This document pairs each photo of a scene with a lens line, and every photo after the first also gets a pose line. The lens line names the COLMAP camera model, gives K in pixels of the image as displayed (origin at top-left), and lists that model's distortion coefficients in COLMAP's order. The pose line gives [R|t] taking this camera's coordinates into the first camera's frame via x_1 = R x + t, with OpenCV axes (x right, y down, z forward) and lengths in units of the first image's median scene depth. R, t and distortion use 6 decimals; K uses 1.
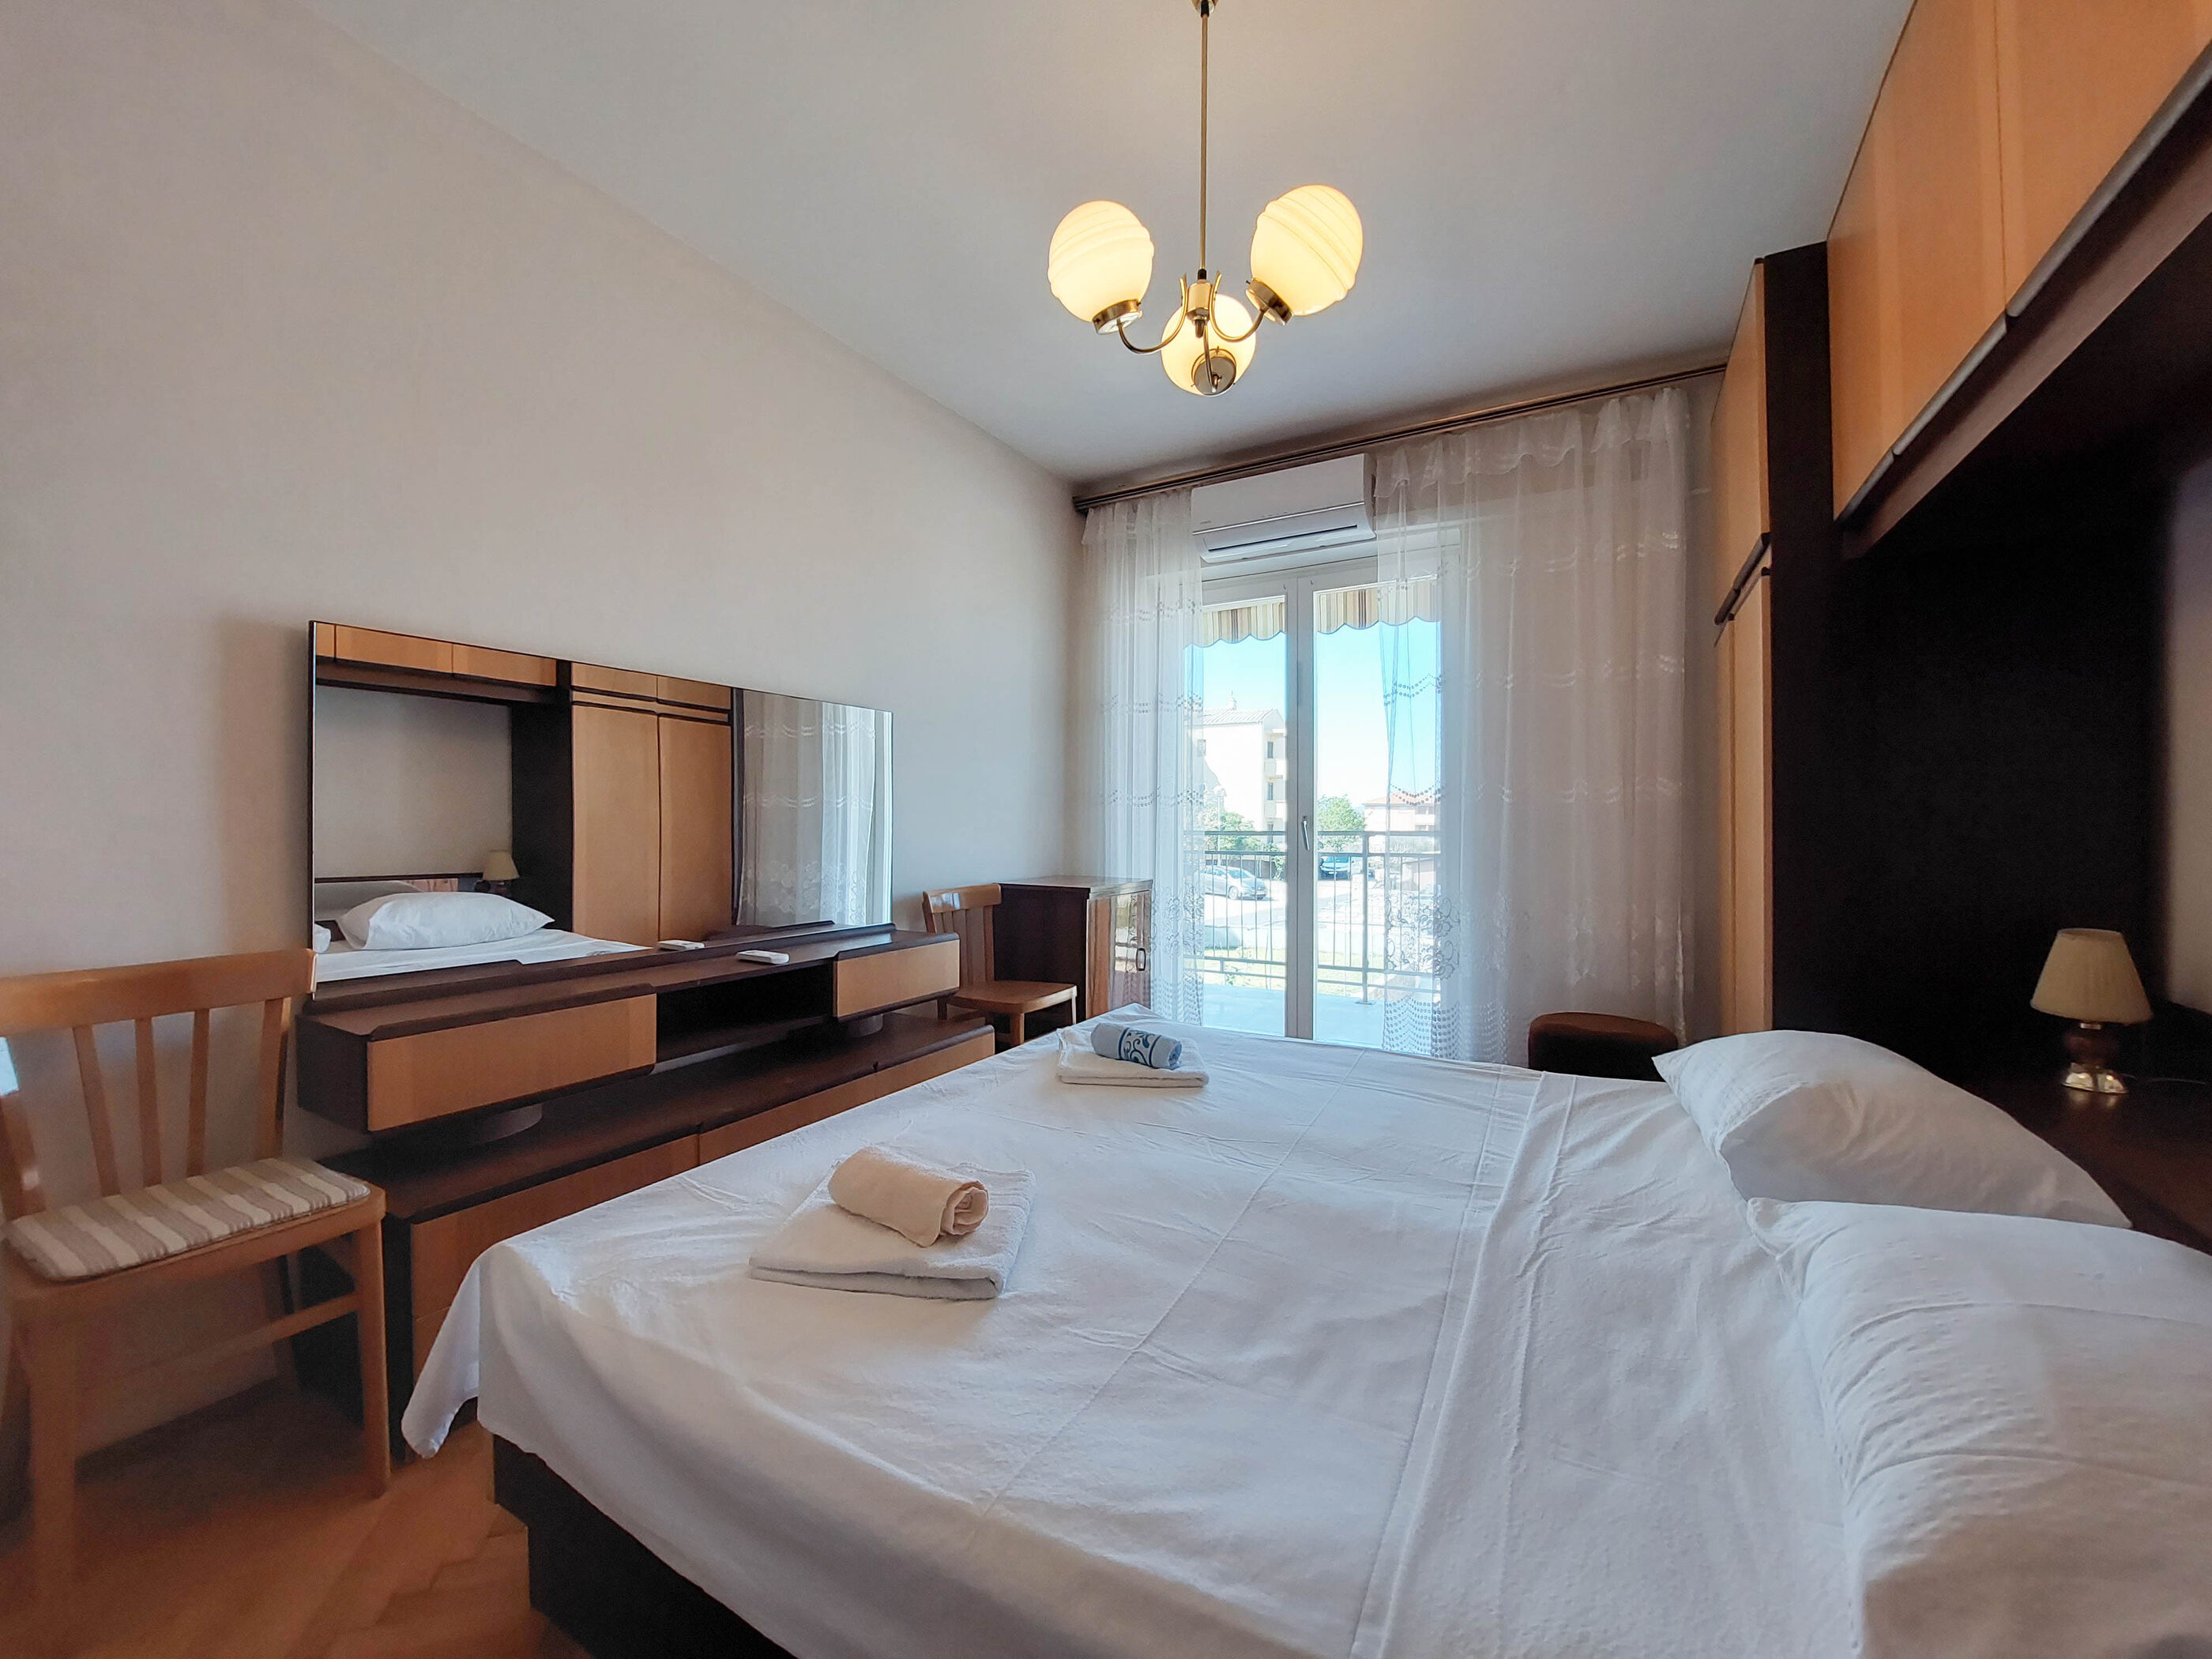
lens RADIAL K [[889.3, 0, 1106.0], [0, 889.3, 829.5], [0, 0, 1]] dist [-0.007543, -0.000202]
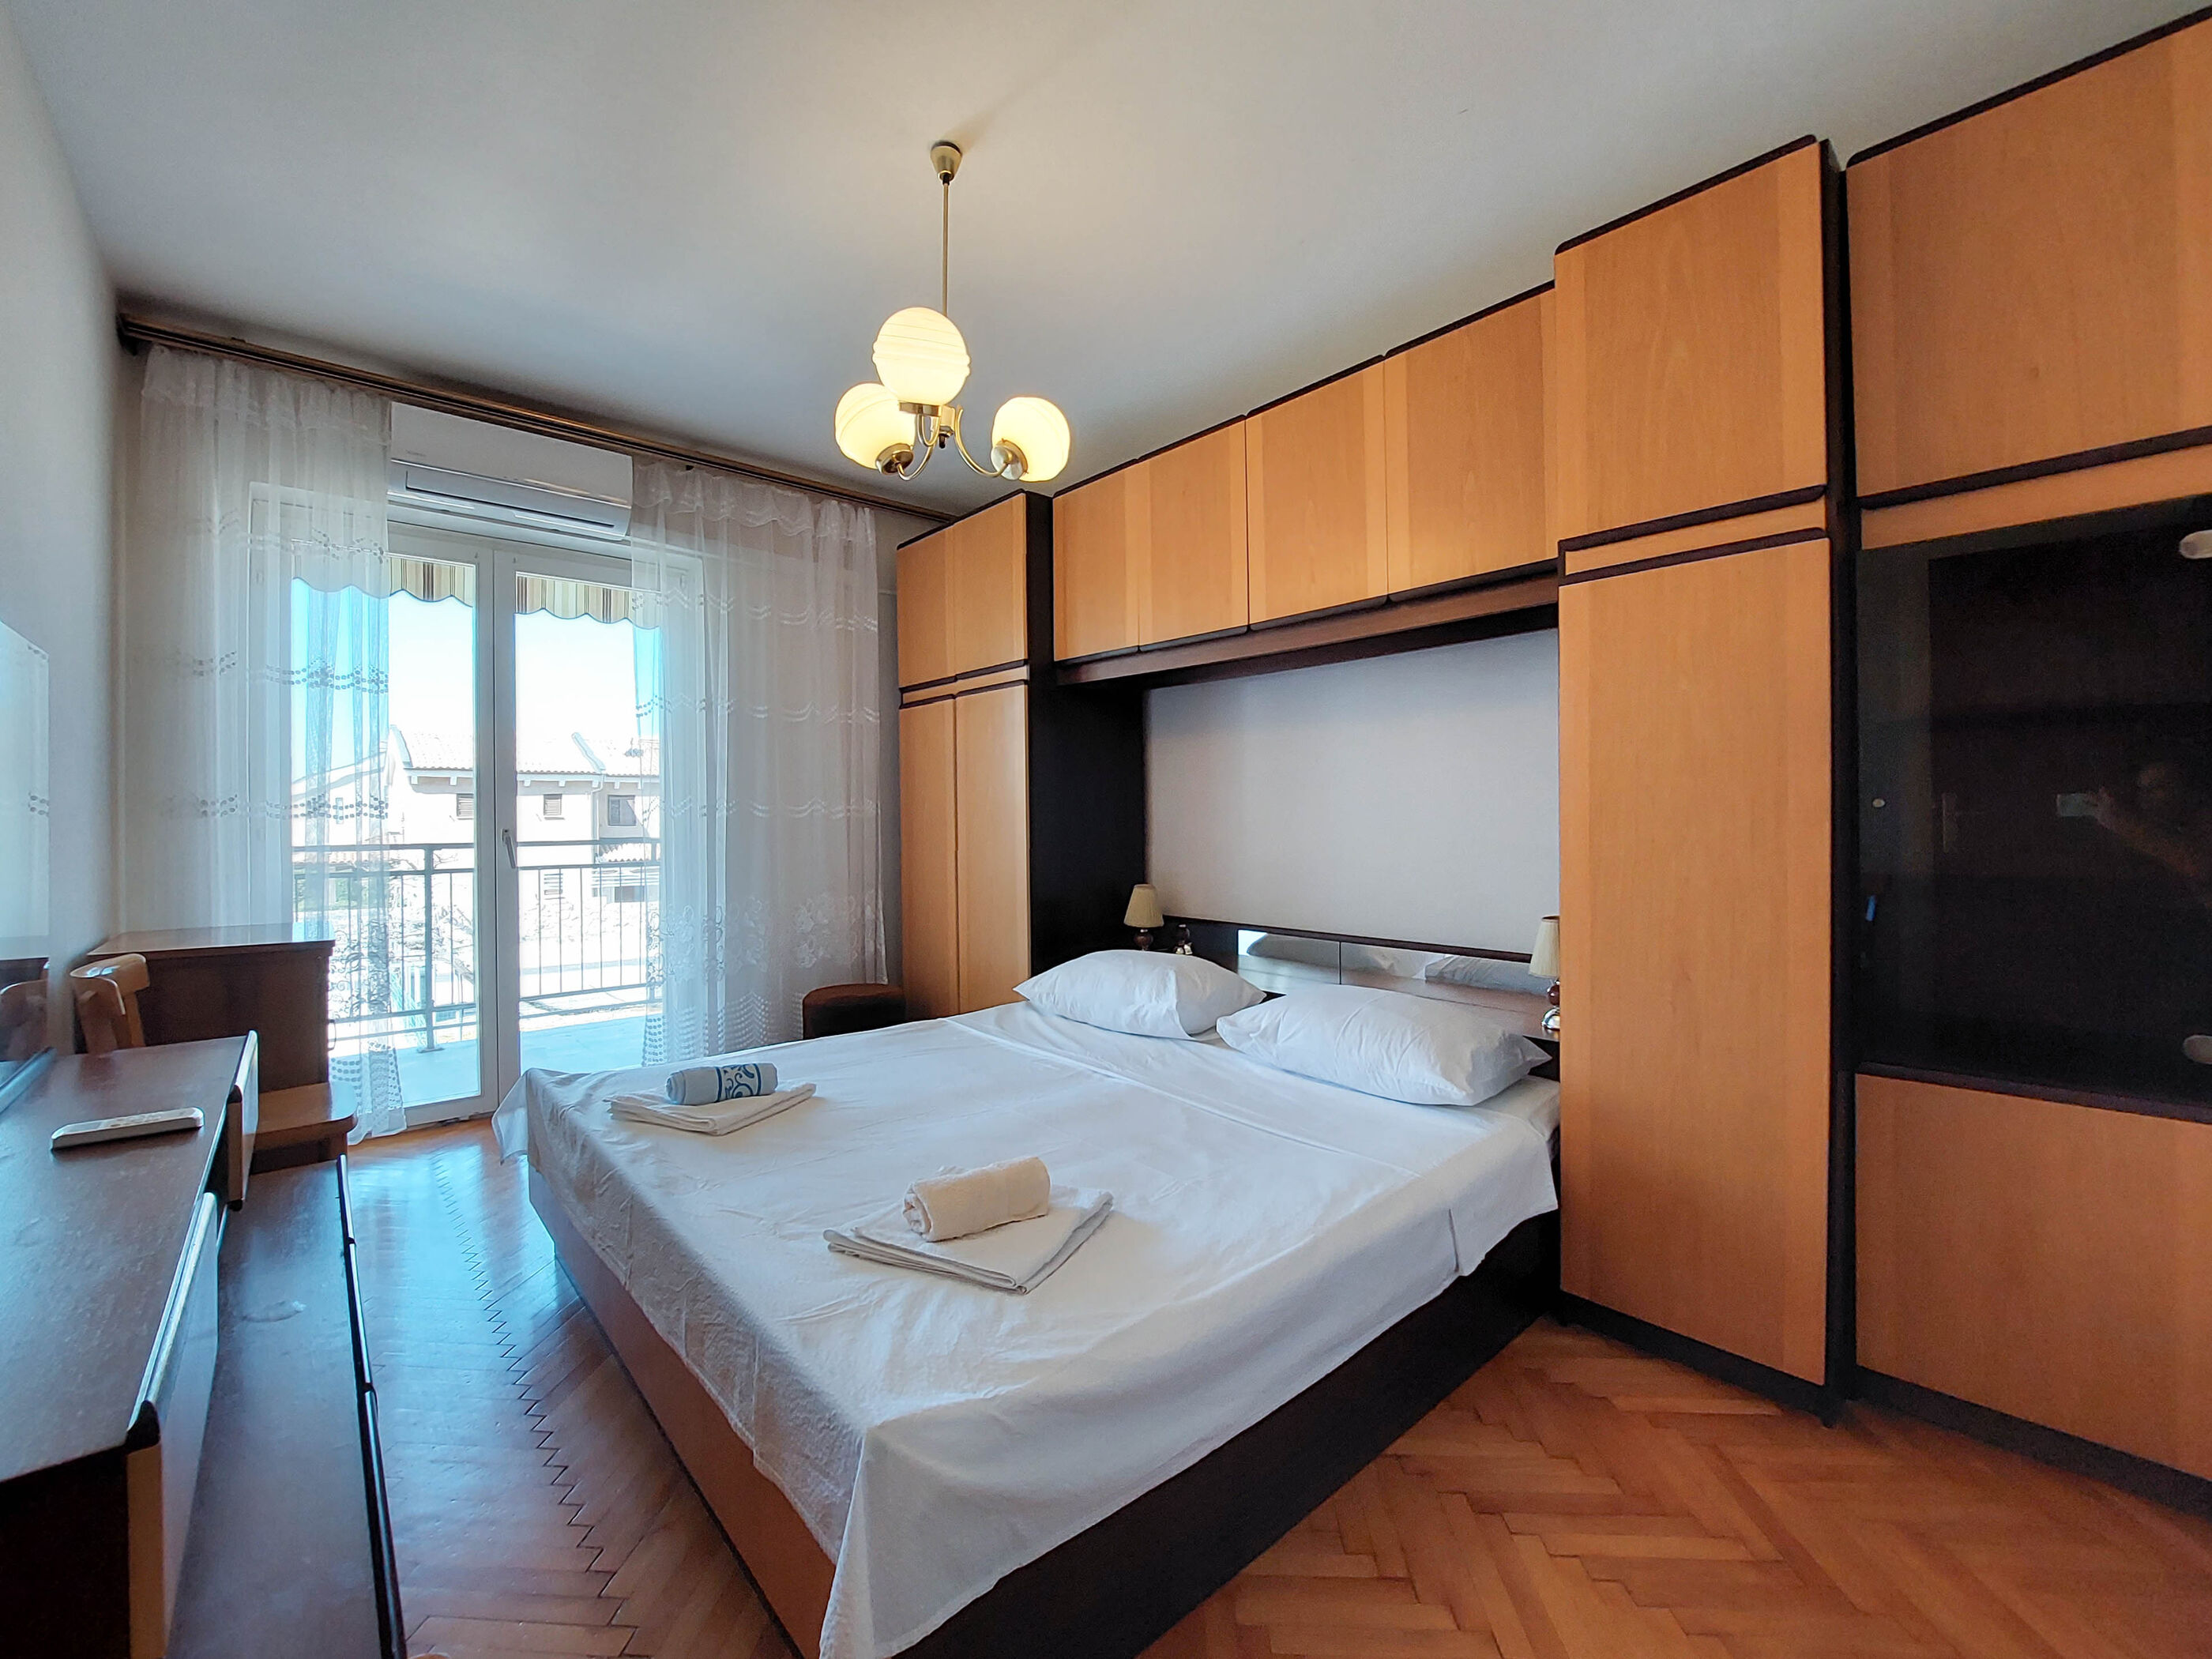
lens RADIAL K [[921.2, 0, 1108.8], [0, 921.2, 822.7], [0, 0, 1]] dist [-0.009686, -0.000869]
pose [[0.300465, -0.006312, 0.953772, -0.539092], [0.010353, 0.999941, 0.003356, -0.022895], [-0.953737, 0.008866, 0.300512, 0.217739]]
